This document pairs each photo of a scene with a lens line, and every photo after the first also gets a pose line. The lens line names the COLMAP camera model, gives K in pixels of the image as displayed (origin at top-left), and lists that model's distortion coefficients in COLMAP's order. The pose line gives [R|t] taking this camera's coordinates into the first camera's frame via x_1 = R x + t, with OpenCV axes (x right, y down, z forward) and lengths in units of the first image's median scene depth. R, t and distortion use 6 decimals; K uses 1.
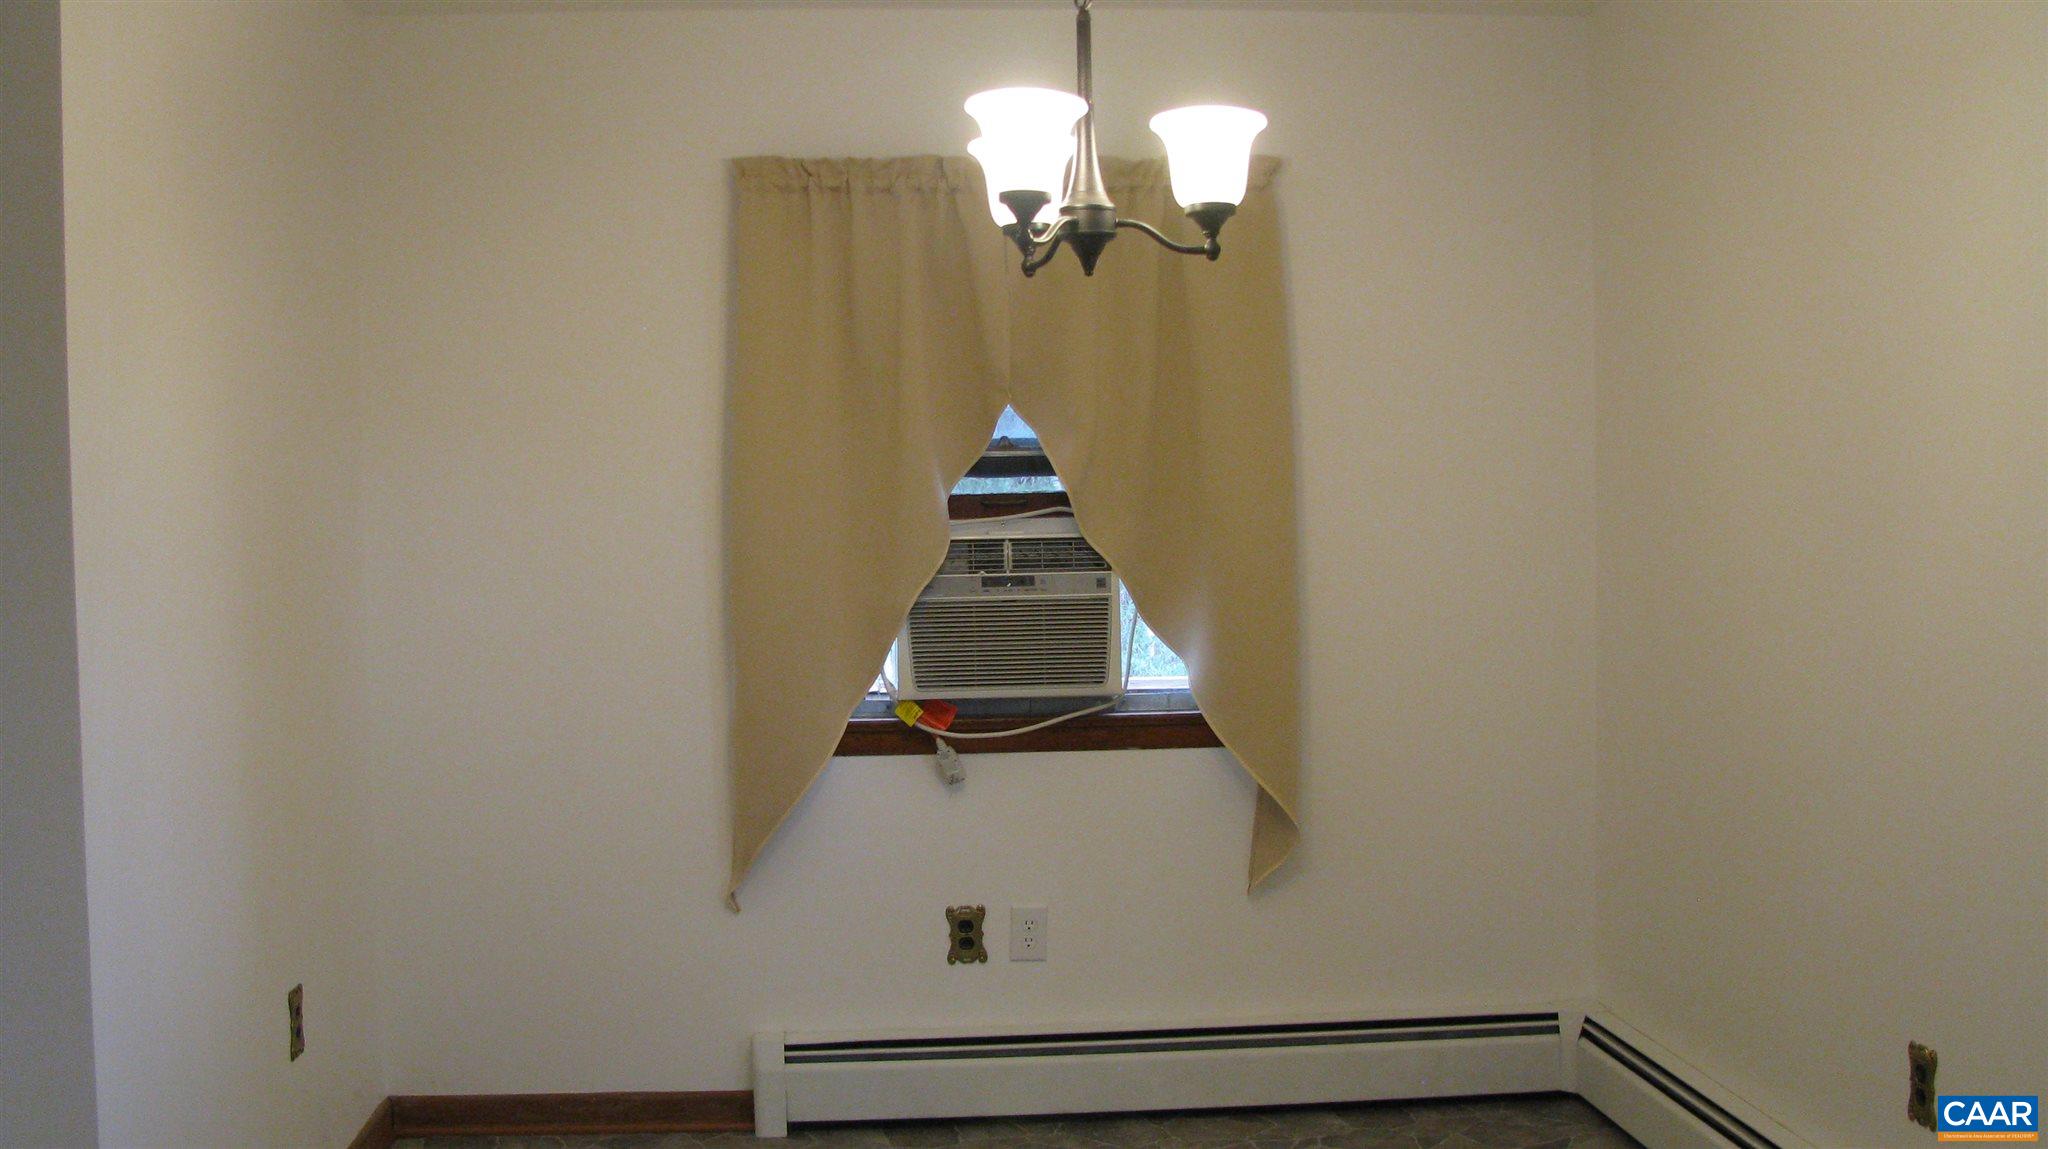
lens RADIAL K [[2108.3, 0, 1024.0], [0, 2108.3, 574.5], [0, 0, 1]] dist [-0.204266, 0.211337]
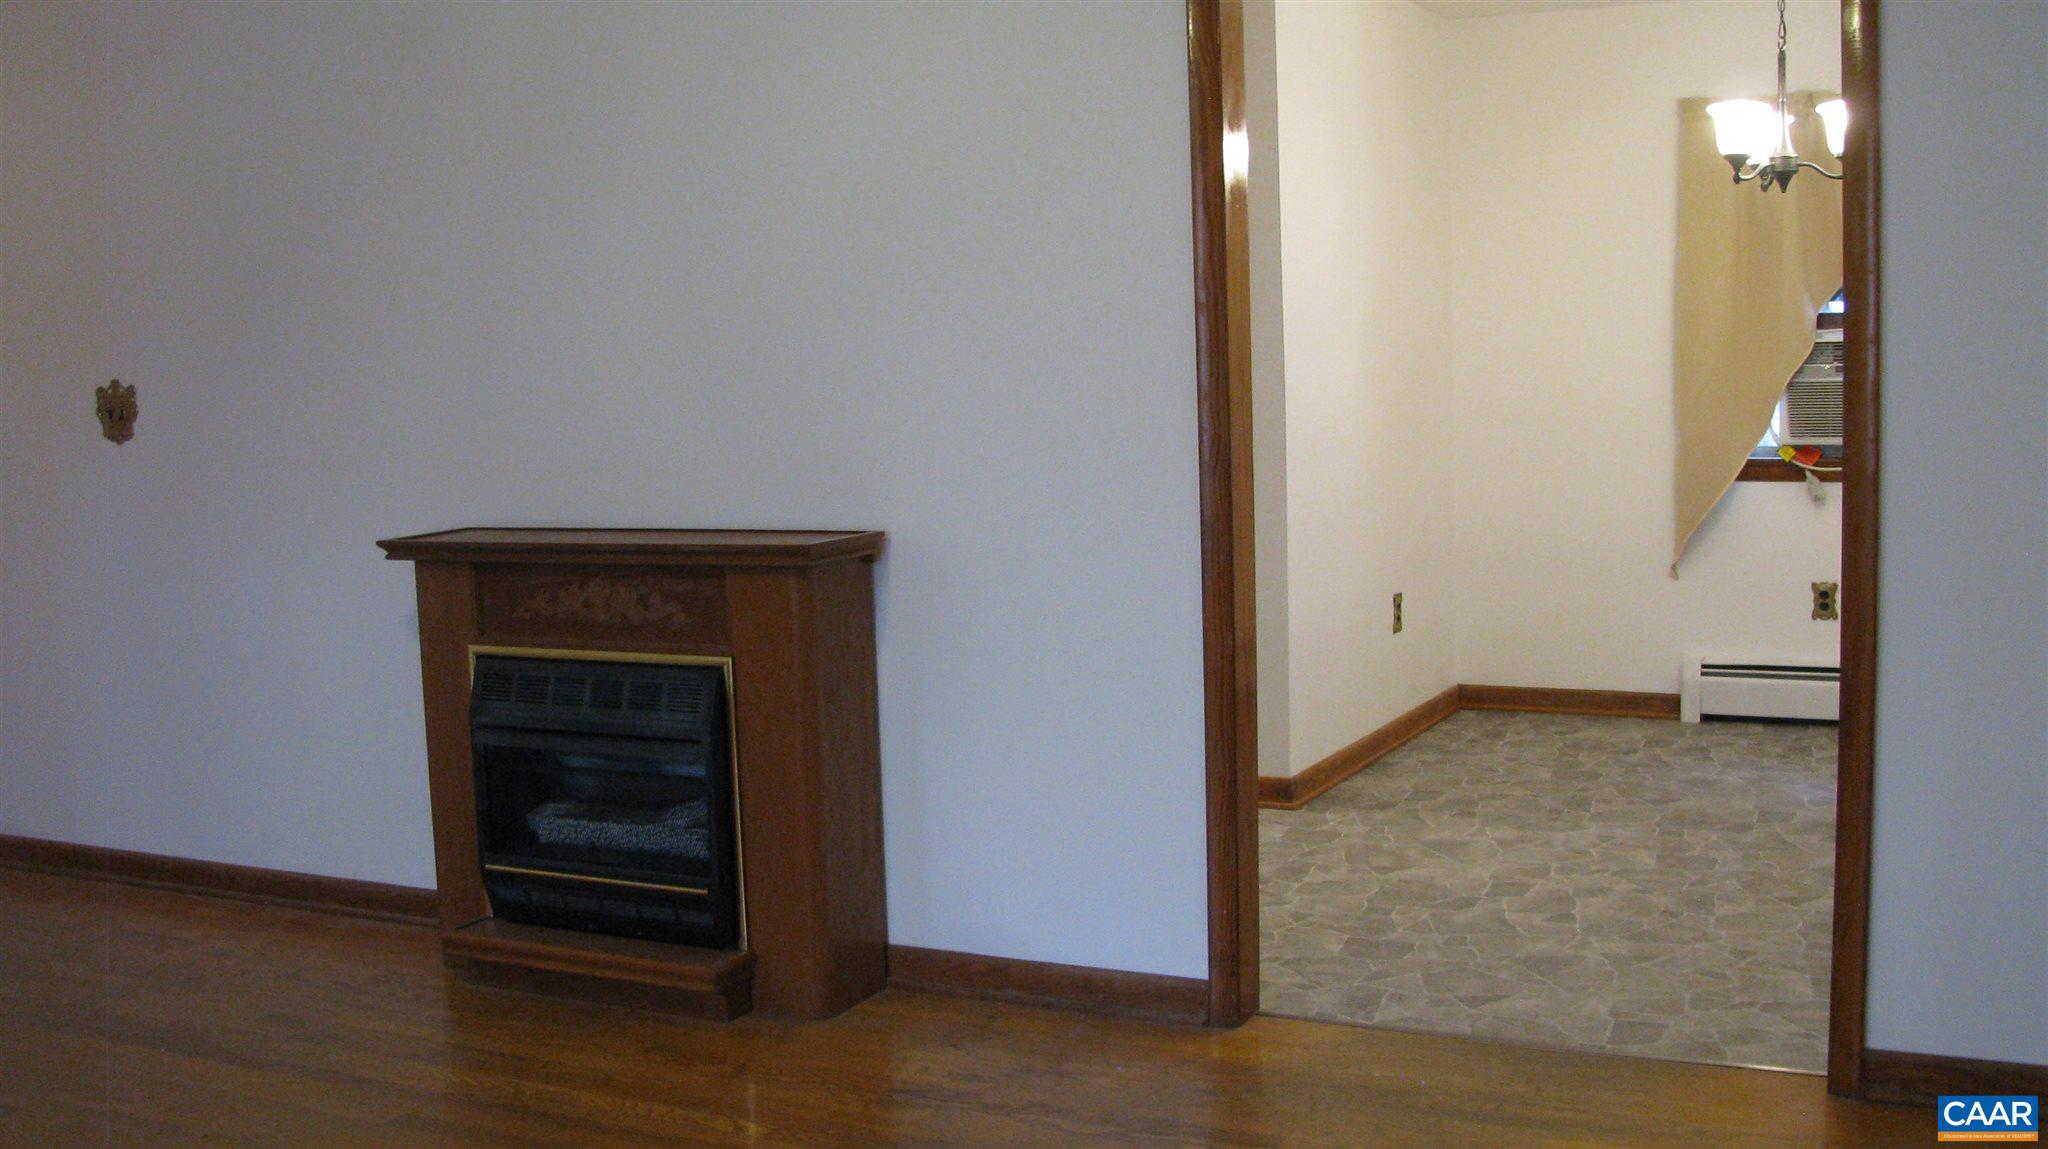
lens RADIAL K [[2108.3, 0, 1024.0], [0, 2108.3, 574.5], [0, 0, 1]] dist [-0.204266, 0.211337]
pose [[0.849563, 0.041173, -0.525877, 0.269088], [0.001506, 0.996756, 0.080472, 0.031764], [0.527484, -0.069158, 0.846745, -0.589577]]
